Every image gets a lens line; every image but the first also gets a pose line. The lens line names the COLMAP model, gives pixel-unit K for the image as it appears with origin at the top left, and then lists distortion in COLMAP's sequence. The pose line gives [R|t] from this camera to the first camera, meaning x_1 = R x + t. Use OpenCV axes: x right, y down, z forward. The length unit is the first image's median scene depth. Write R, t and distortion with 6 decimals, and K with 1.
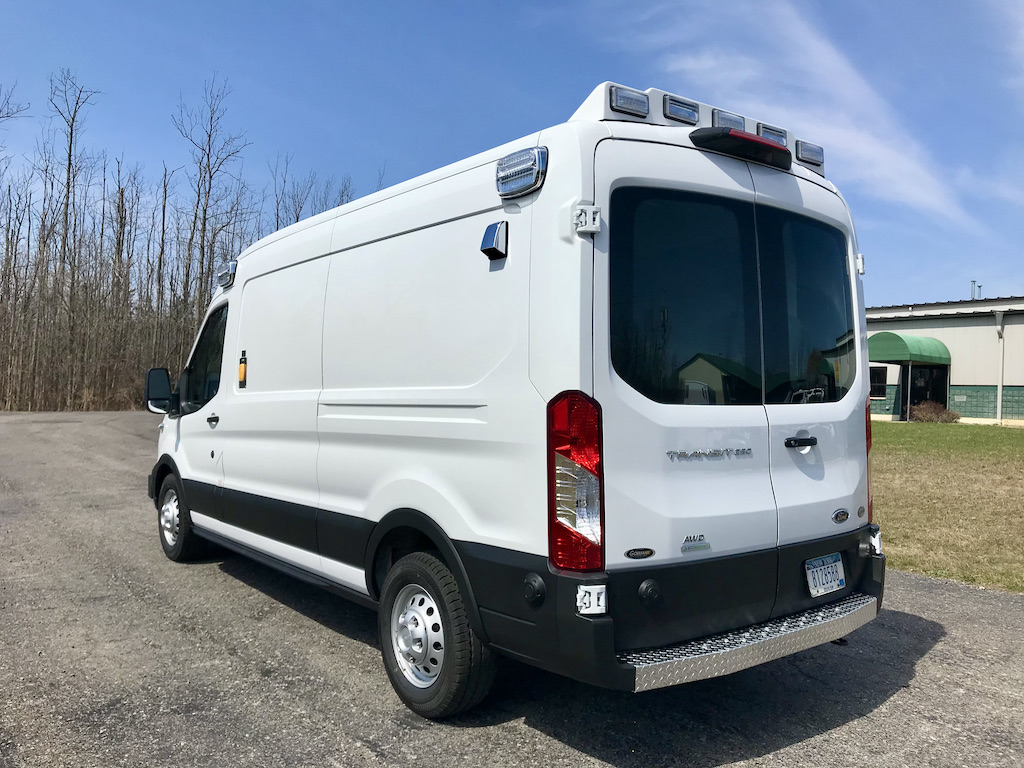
lens RADIAL K [[848.6, 0, 515.1], [0, 848.6, 384.6], [0, 0, 1]] dist [-0.000010, -0.003402]
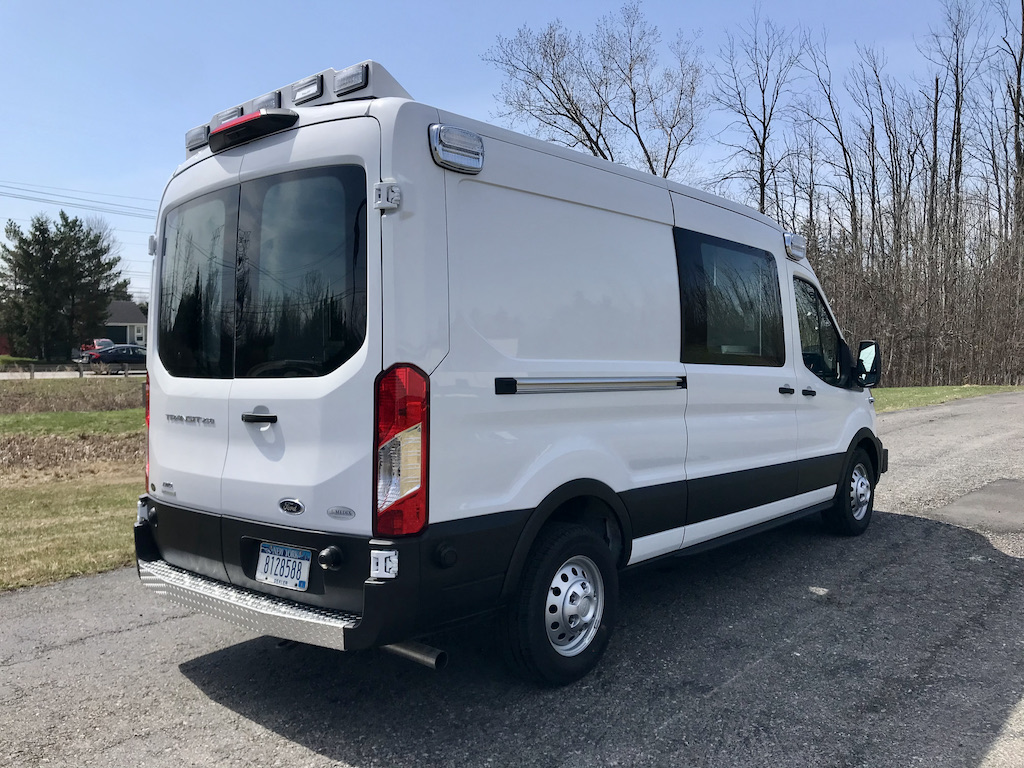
lens RADIAL K [[838.8, 0, 514.8], [0, 838.8, 384.1], [0, 0, 1]] dist [0.042099, -0.058595]
pose [[0.199133, 0.012752, -0.979889, 1.358401], [0.019852, 0.999658, 0.017044, 0.018961], [0.979771, -0.022847, 0.198812, 1.117910]]
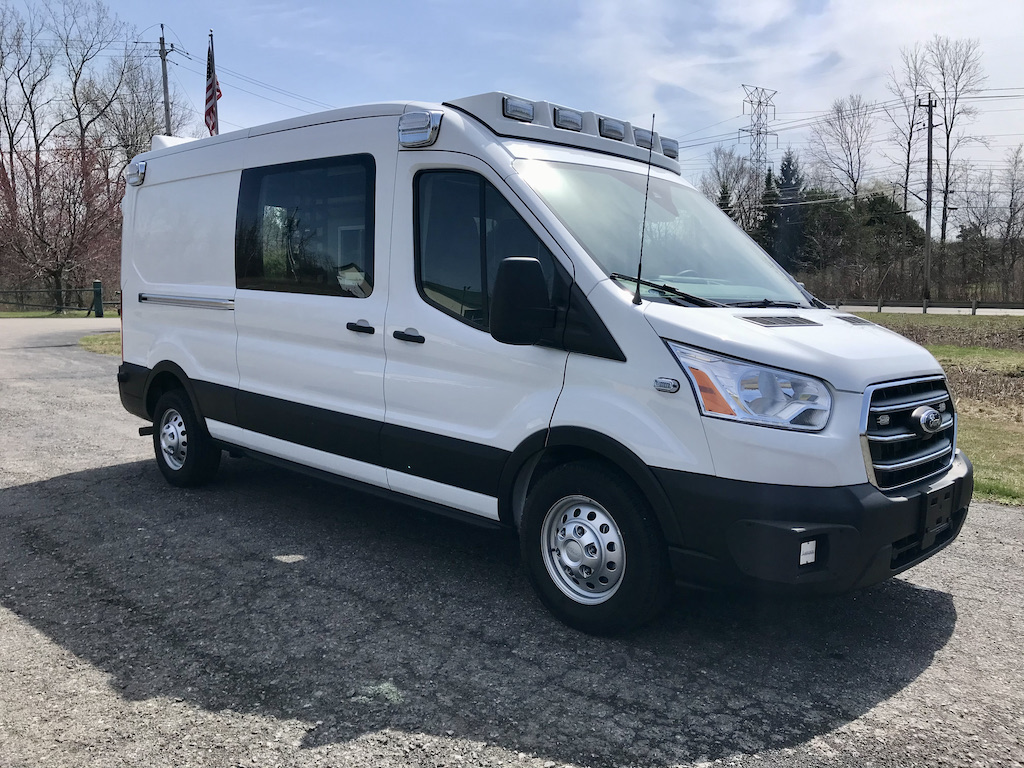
lens RADIAL K [[838.8, 0, 518.0], [0, 838.8, 386.4], [0, 0, 1]] dist [0.042099, -0.058595]
pose [[-0.989443, -0.014804, -0.144163, -0.100522], [-0.029270, 0.994682, 0.098750, 0.023541], [0.141935, 0.101927, -0.984614, 3.153041]]
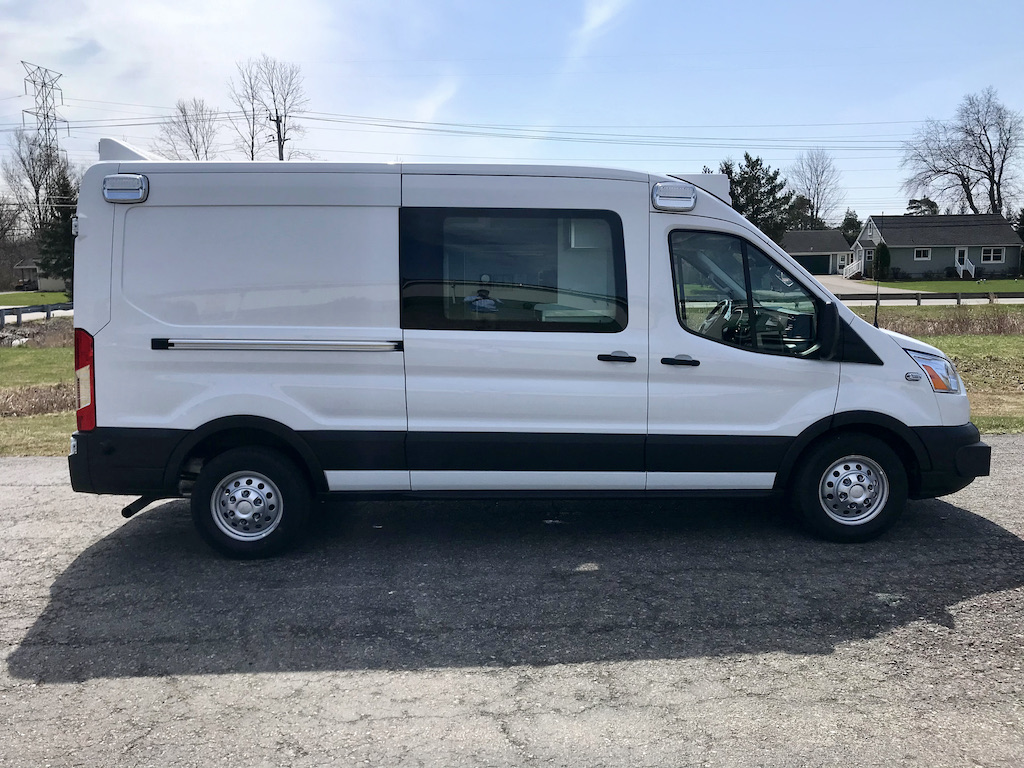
lens RADIAL K [[838.8, 0, 506.5], [0, 838.8, 383.6], [0, 0, 1]] dist [0.042099, -0.058595]
pose [[-0.590325, 0.077217, -0.803464, 1.223259], [0.005887, 0.995799, 0.091376, -0.022707], [0.807144, 0.049212, -0.588300, 2.604802]]
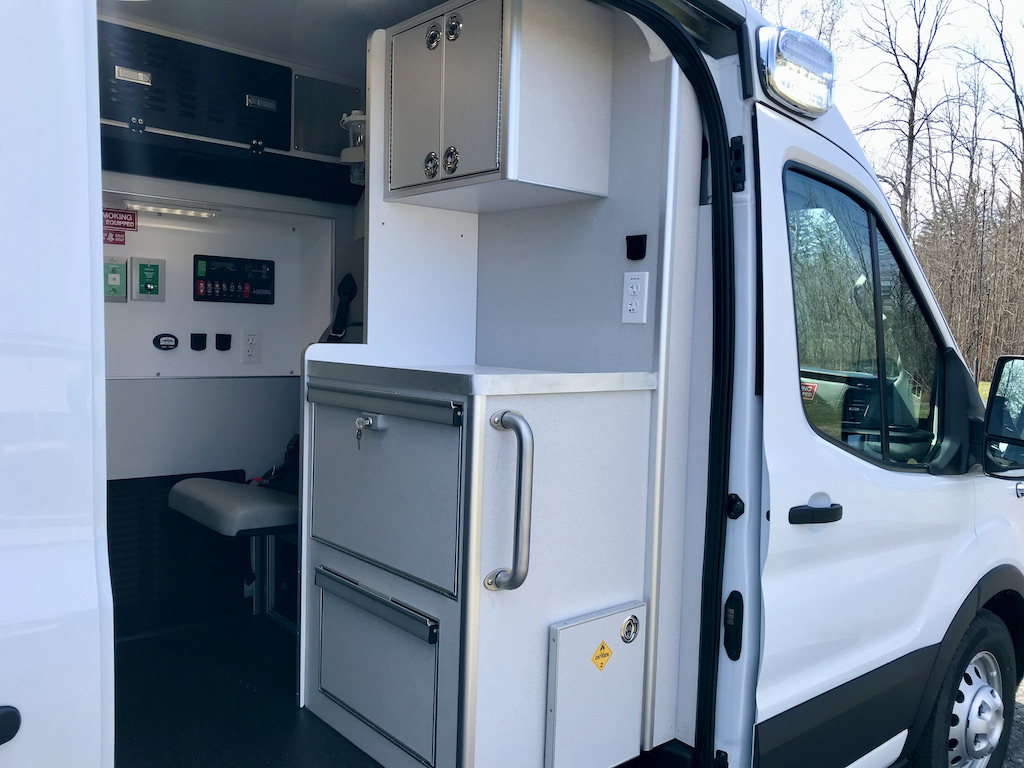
lens RADIAL K [[838.8, 0, 512.0], [0, 838.8, 374.3], [0, 0, 1]] dist [0.042099, -0.058595]
pose [[0.044468, 0.046824, -0.997913, 0.412519], [-0.022743, 0.998690, 0.045847, -0.035779], [0.998752, 0.020657, 0.045475, 1.771739]]
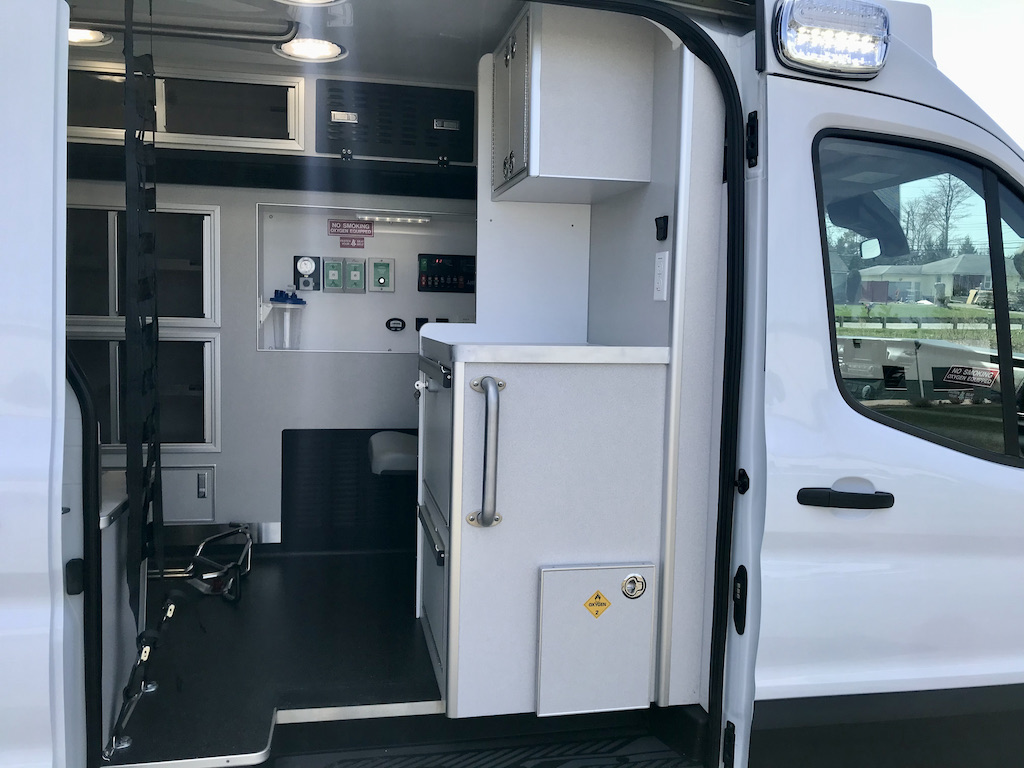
lens RADIAL K [[838.8, 0, 507.4], [0, 838.8, 376.1], [0, 0, 1]] dist [0.042099, -0.058595]
pose [[-0.442209, 0.051856, -0.895412, 0.432911], [-0.019518, 0.997534, 0.067409, -0.031314], [0.896700, 0.047286, -0.440106, 2.032787]]
